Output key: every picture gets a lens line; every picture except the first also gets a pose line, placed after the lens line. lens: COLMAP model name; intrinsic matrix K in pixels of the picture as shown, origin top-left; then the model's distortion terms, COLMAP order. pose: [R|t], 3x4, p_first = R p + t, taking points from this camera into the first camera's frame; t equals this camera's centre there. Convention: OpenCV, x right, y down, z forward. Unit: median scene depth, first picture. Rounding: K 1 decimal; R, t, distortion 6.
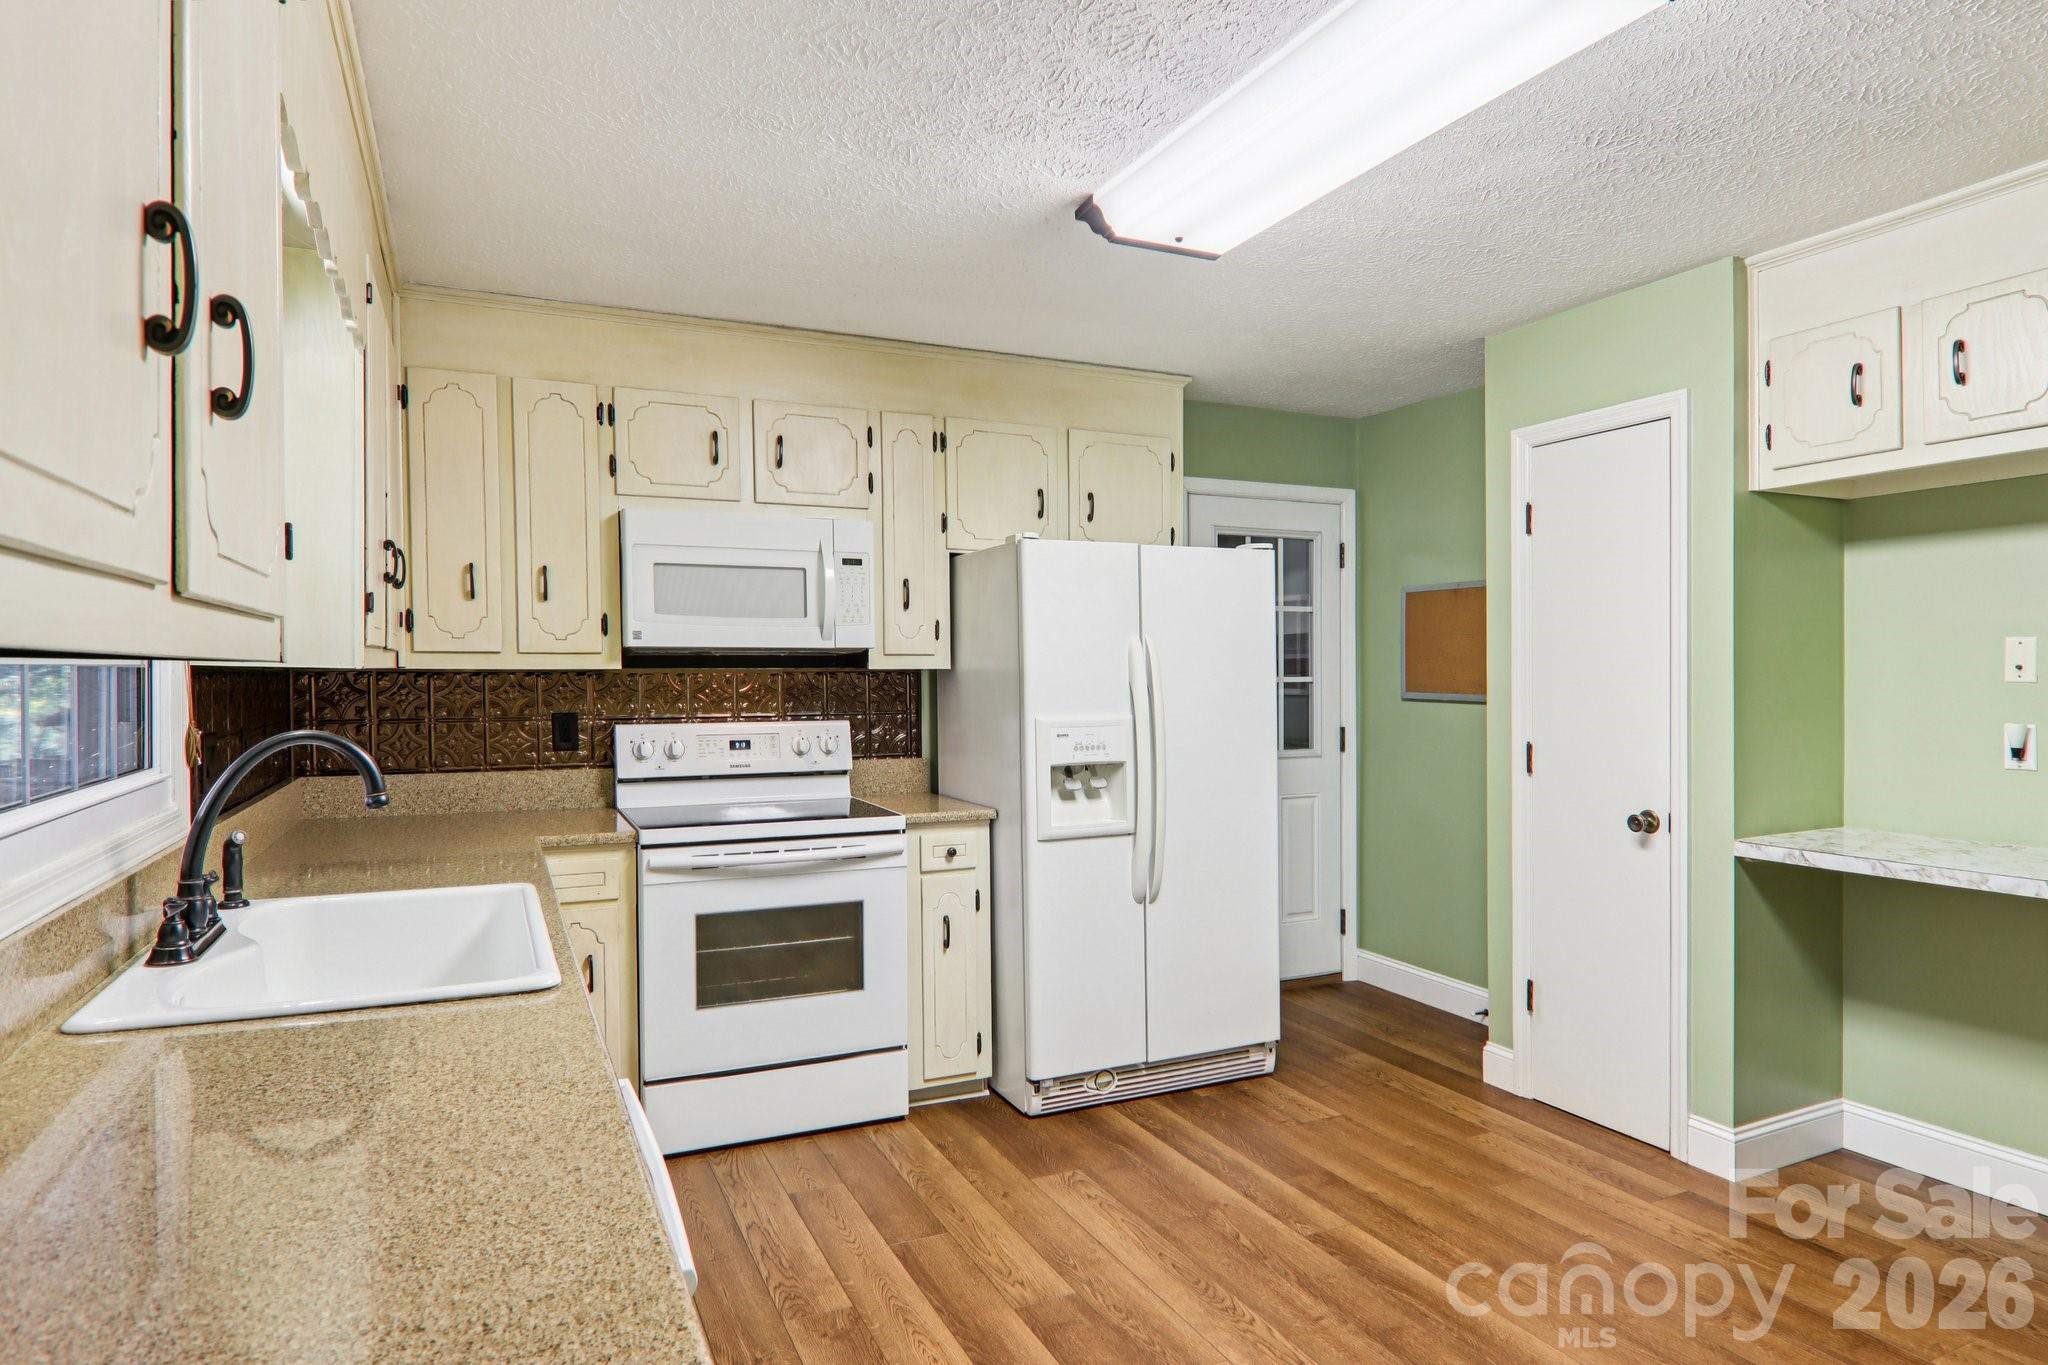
lens RADIAL K [[1167.8, 0, 986.2], [0, 1167.8, 683.3], [0, 0, 1]] dist [0.004820, -0.022437]
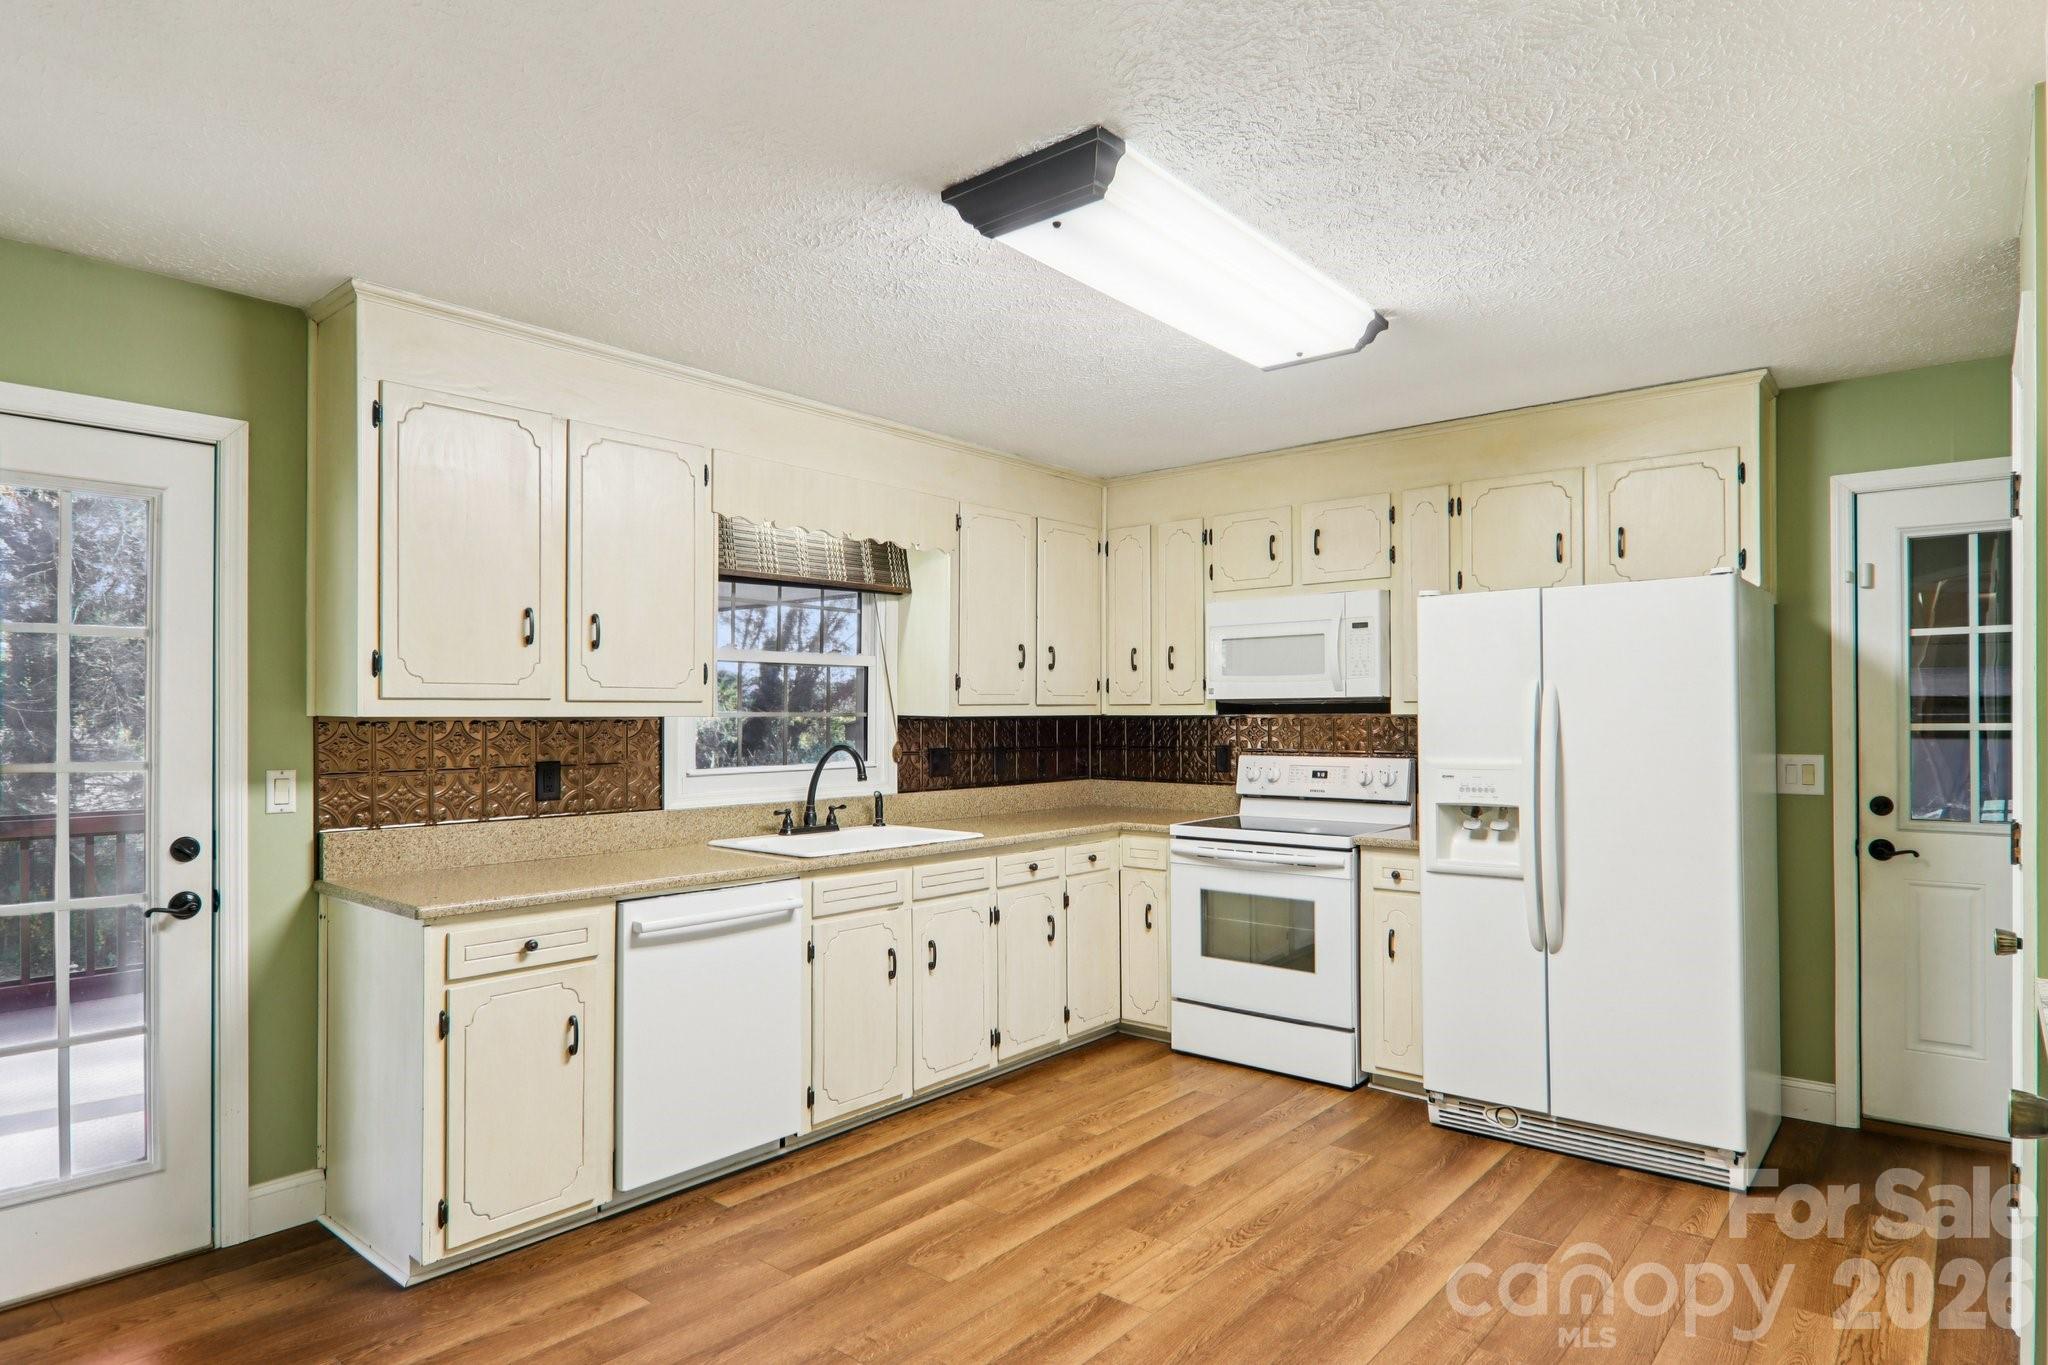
lens RADIAL K [[1107.9, 0, 979.9], [0, 1107.9, 714.2], [0, 0, 1]] dist [0.000356, -0.001184]
pose [[0.429689, -0.001596, -0.902975, 0.778791], [-0.005186, 0.999978, -0.004236, -0.006031], [0.902962, 0.006503, 0.429671, 0.165036]]
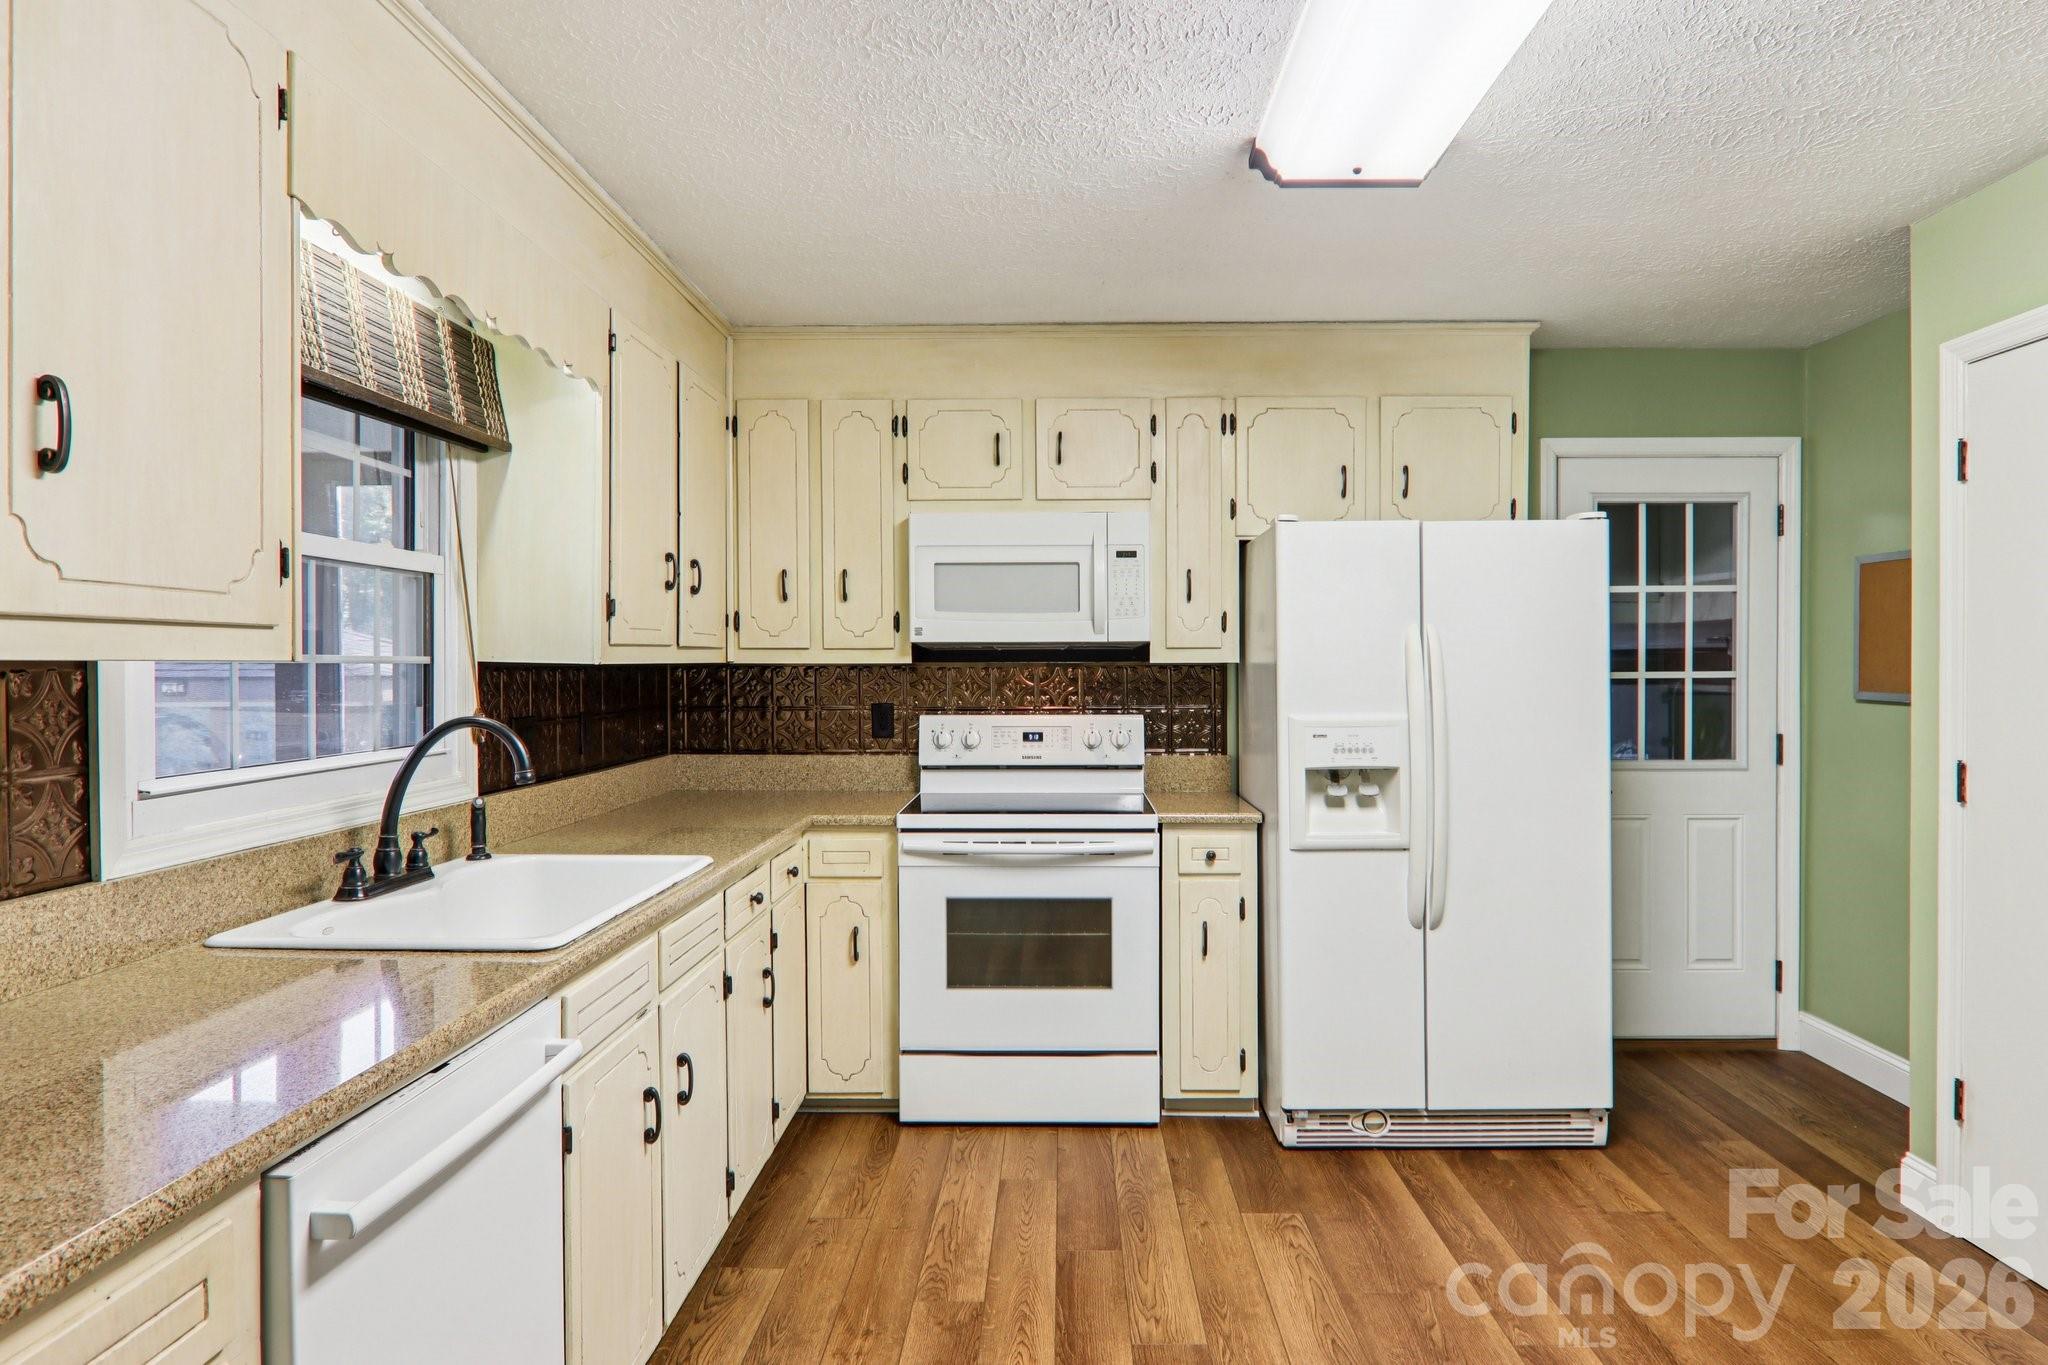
lens RADIAL K [[1153.7, 0, 1024.0], [0, 1153.7, 682.5], [0, 0, 1]] dist [0.007180, -0.022405]
pose [[0.906327, 0.006537, -0.422526, 0.229305], [-0.003739, 0.999965, 0.007450, -0.002843], [0.422560, -0.005173, 0.906320, 0.084786]]
